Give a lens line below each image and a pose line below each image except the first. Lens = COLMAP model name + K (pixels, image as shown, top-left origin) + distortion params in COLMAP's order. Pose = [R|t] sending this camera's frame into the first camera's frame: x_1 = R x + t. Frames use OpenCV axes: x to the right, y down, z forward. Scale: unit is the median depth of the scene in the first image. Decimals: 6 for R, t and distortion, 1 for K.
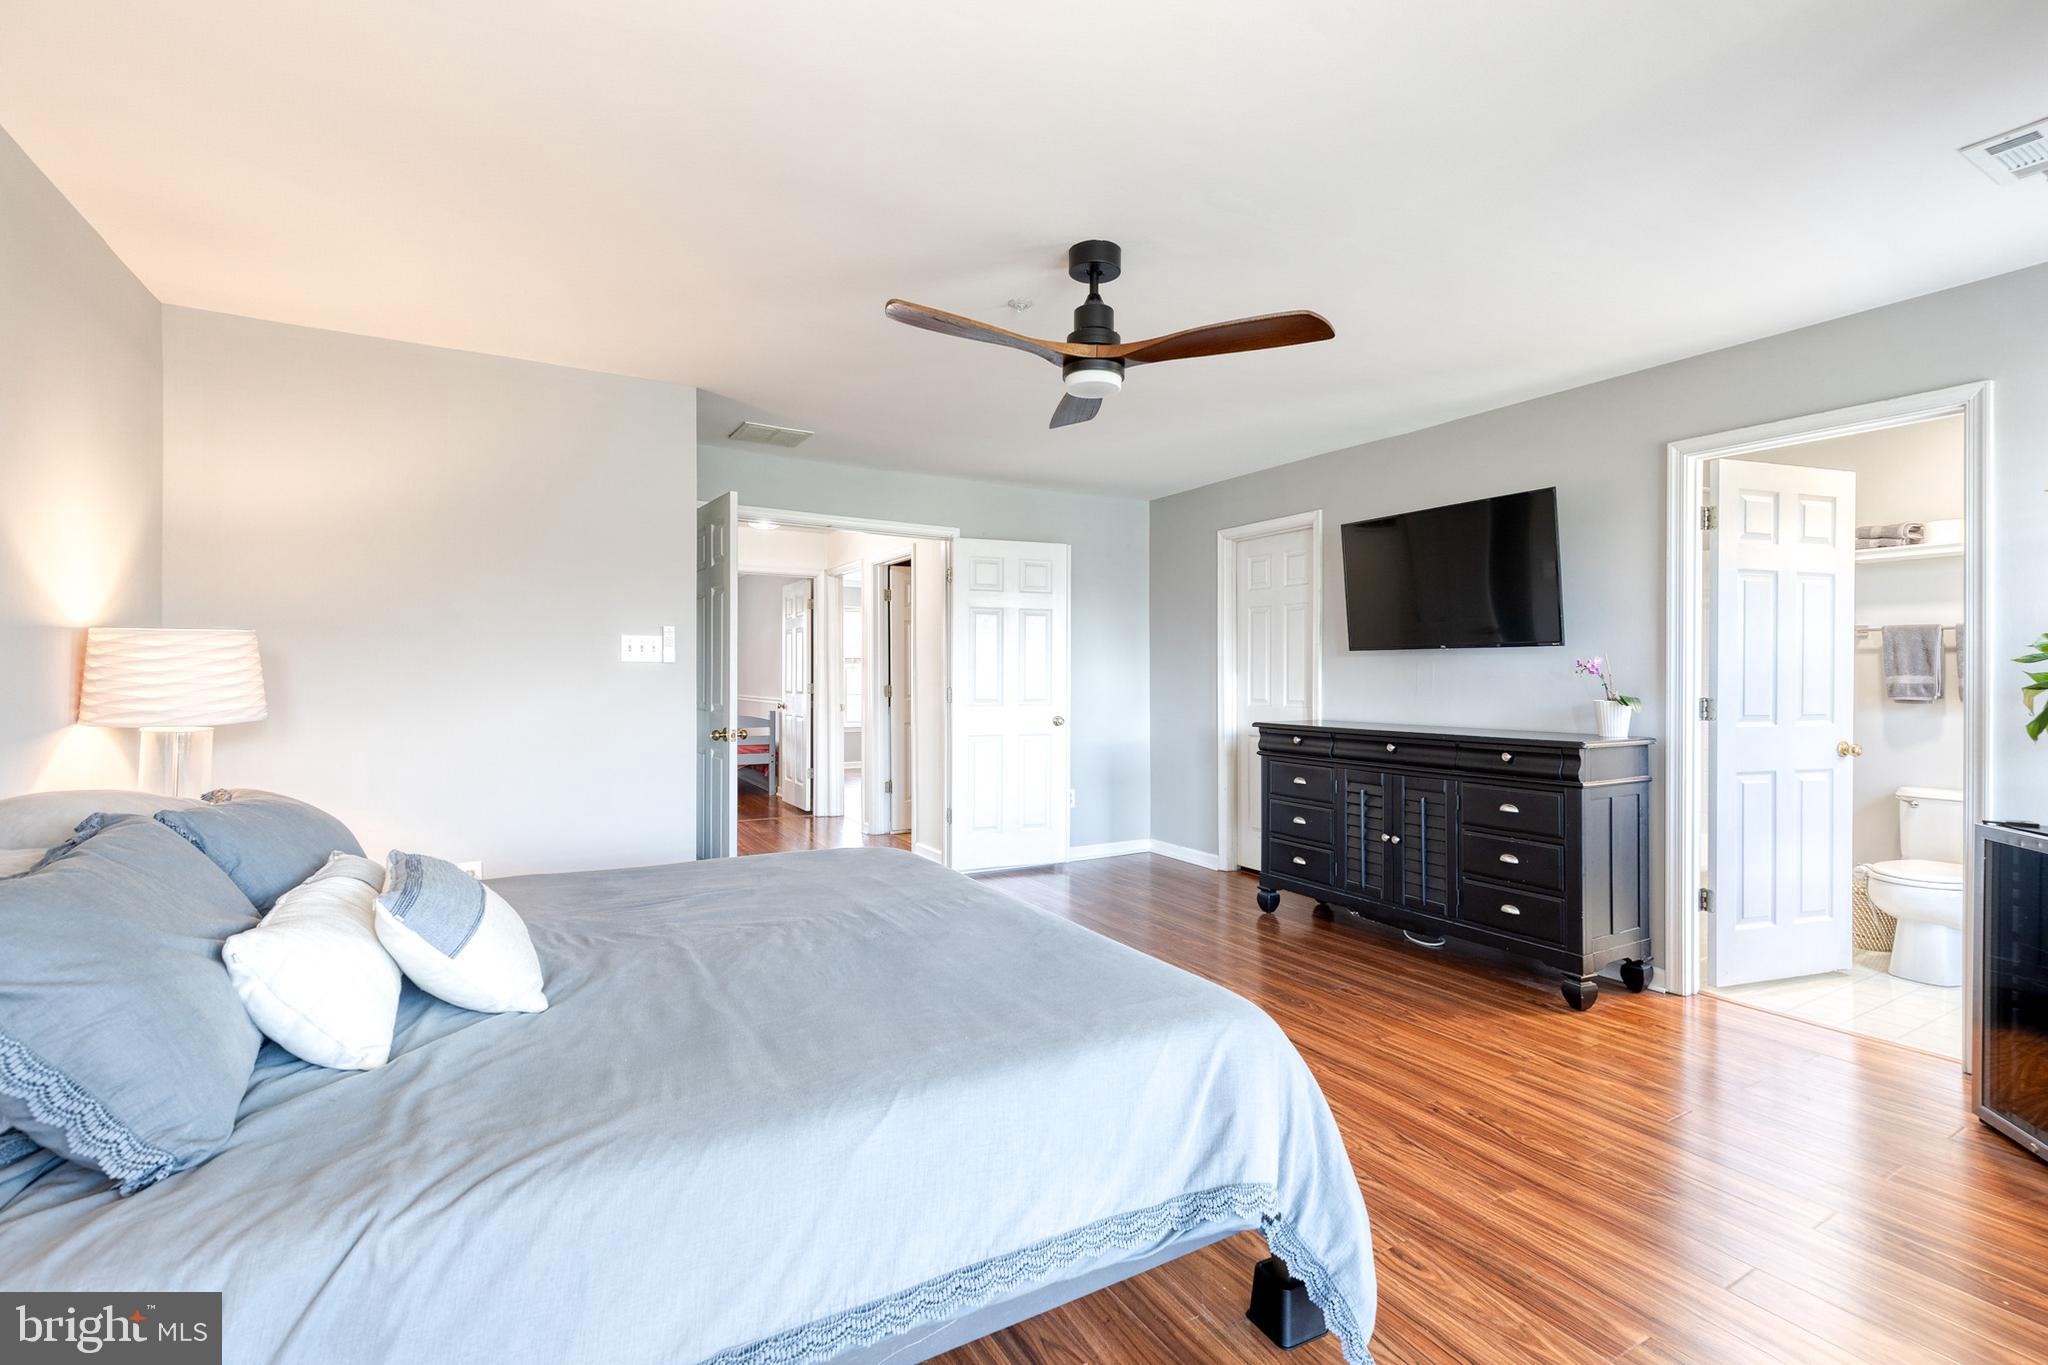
lens RADIAL K [[930.9, 0, 1028.6], [0, 930.9, 686.9], [0, 0, 1]] dist [0.011673, -0.000806]
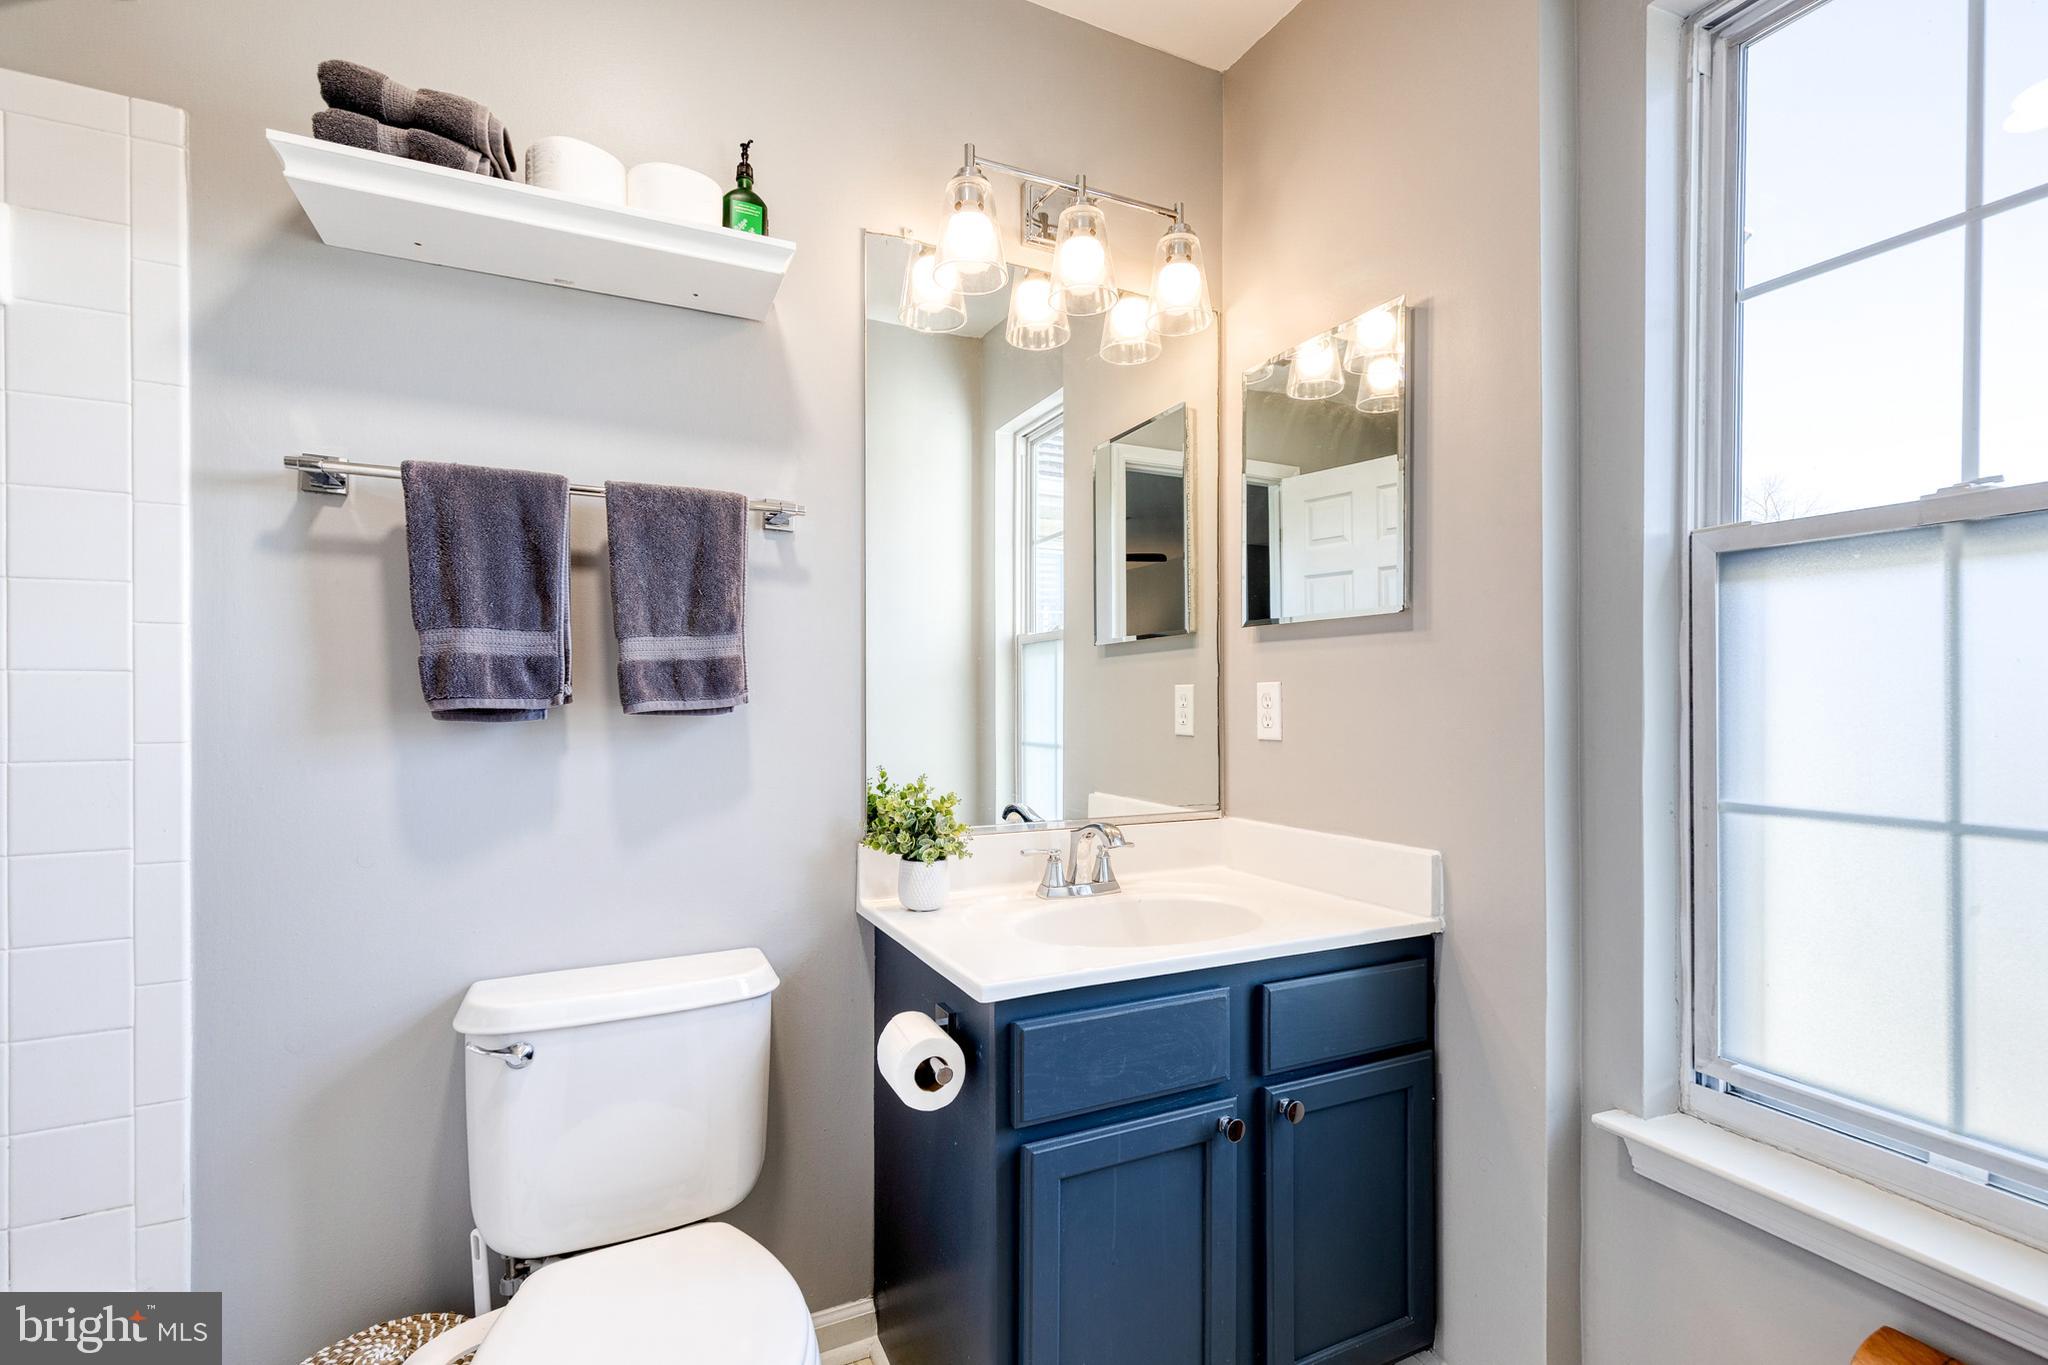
lens RADIAL K [[930.9, 0, 1029.2], [0, 930.9, 696.0], [0, 0, 1]] dist [0.011673, -0.000806]
pose [[0.063857, -0.002342, 0.997956, 0.641353], [0.004666, 0.999987, 0.002048, 0.009904], [-0.997948, 0.004525, 0.063867, 0.802298]]
